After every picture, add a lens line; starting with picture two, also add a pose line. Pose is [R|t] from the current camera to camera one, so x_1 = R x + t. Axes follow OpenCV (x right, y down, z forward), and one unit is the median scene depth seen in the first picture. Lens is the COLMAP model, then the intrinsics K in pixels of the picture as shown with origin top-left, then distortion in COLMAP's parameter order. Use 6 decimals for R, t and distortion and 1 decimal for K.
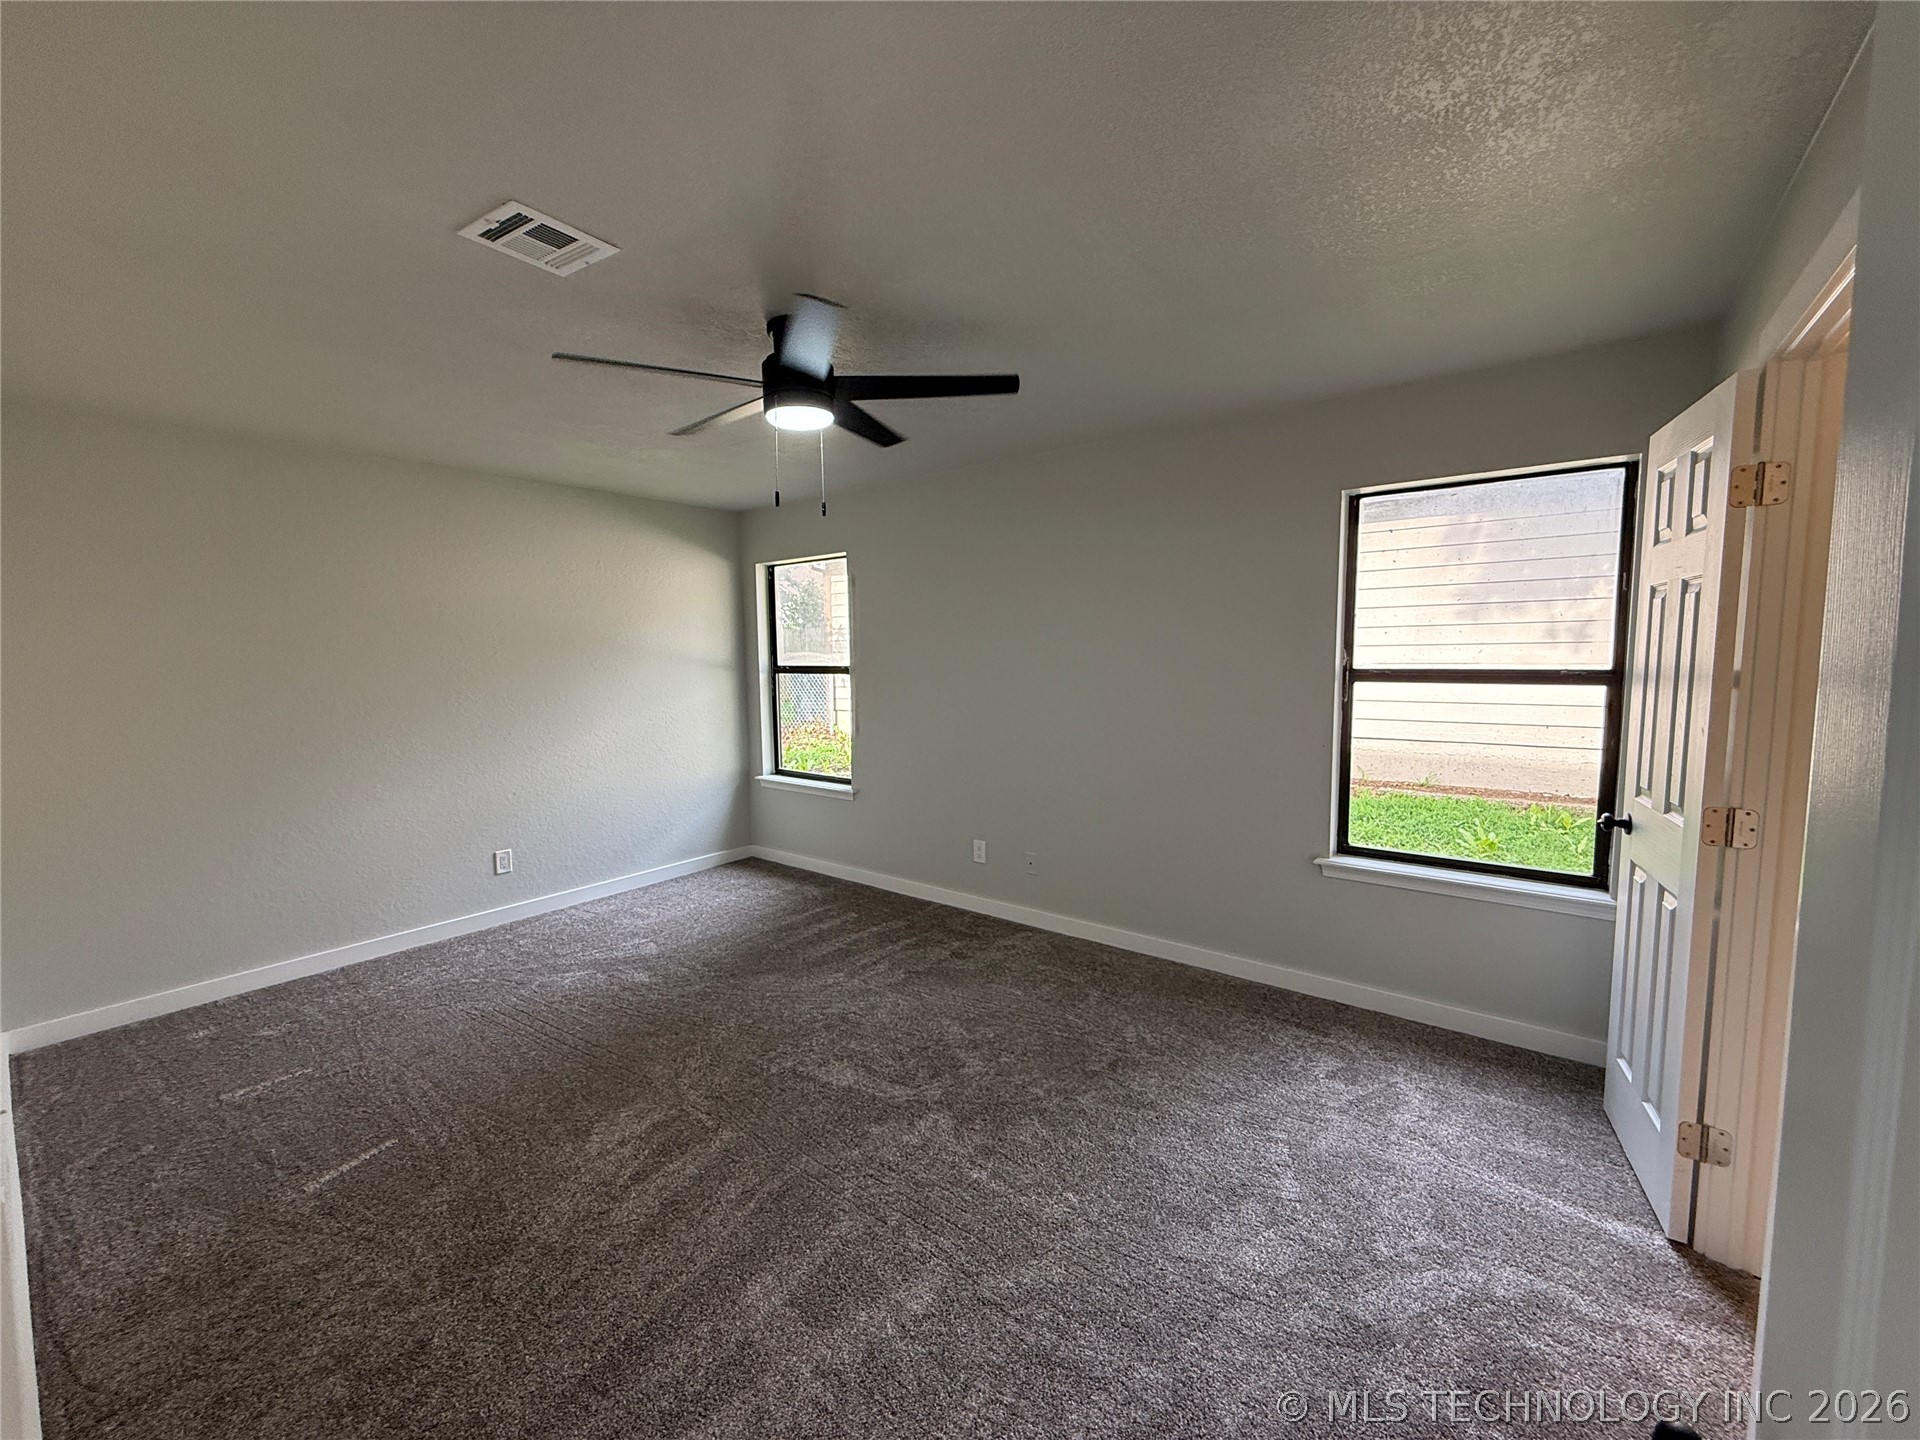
lens RADIAL K [[766.8, 0, 962.3], [0, 766.8, 718.5], [0, 0, 1]] dist [0.001618, 0.000219]
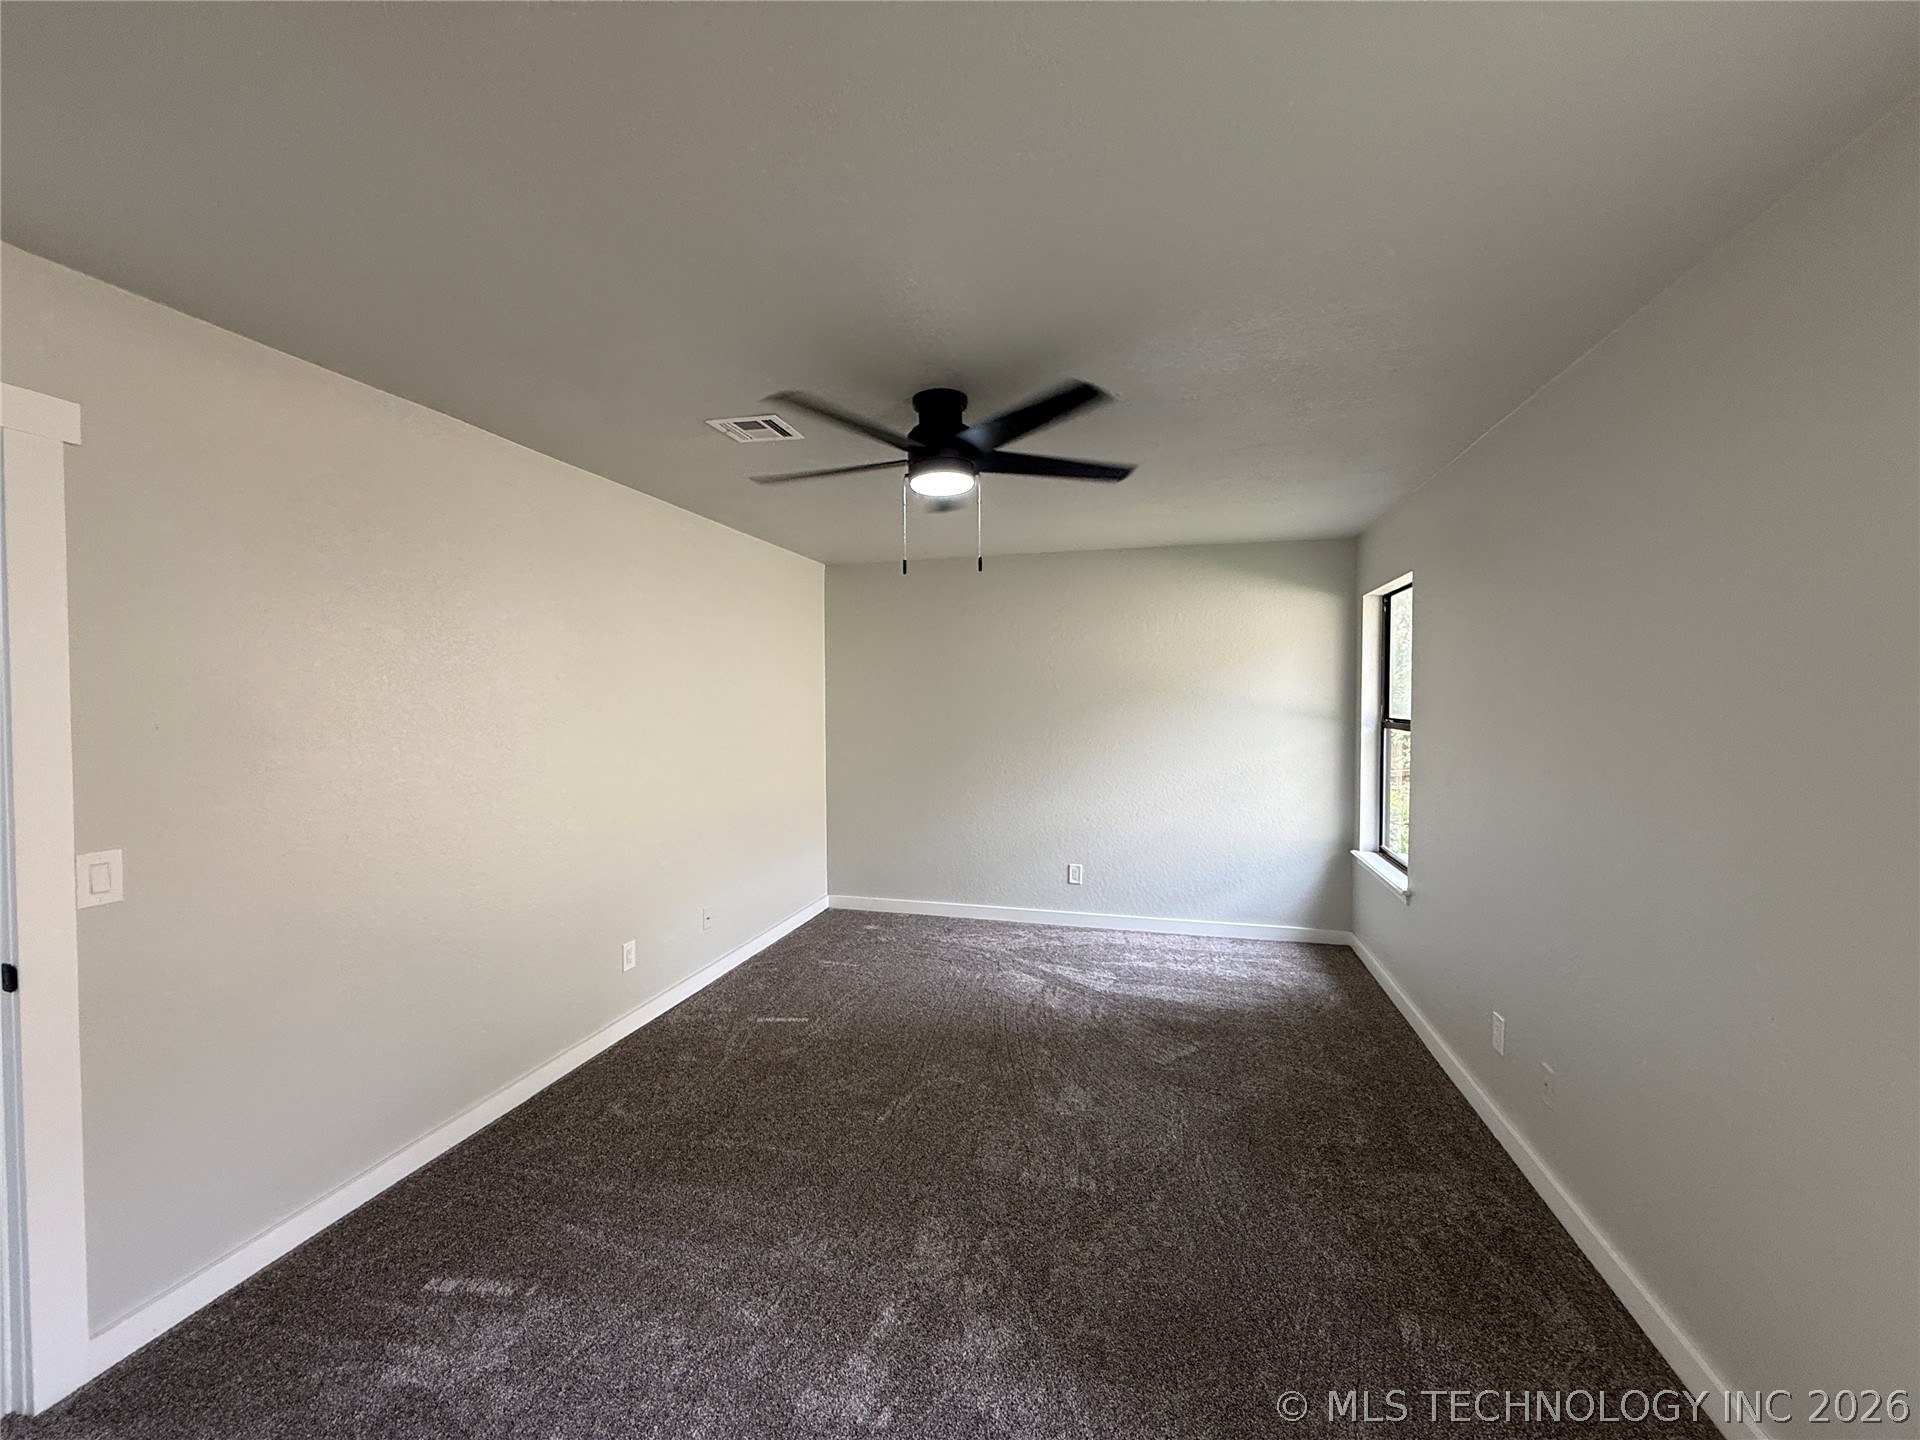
lens RADIAL K [[766.8, 0, 964.3], [0, 766.8, 710.9], [0, 0, 1]] dist [0.001618, 0.000219]
pose [[0.381050, 0.026144, -0.924185, 0.409352], [-0.081347, 0.996672, -0.005345, -0.043254], [0.920969, 0.077216, 0.381909, 0.345728]]
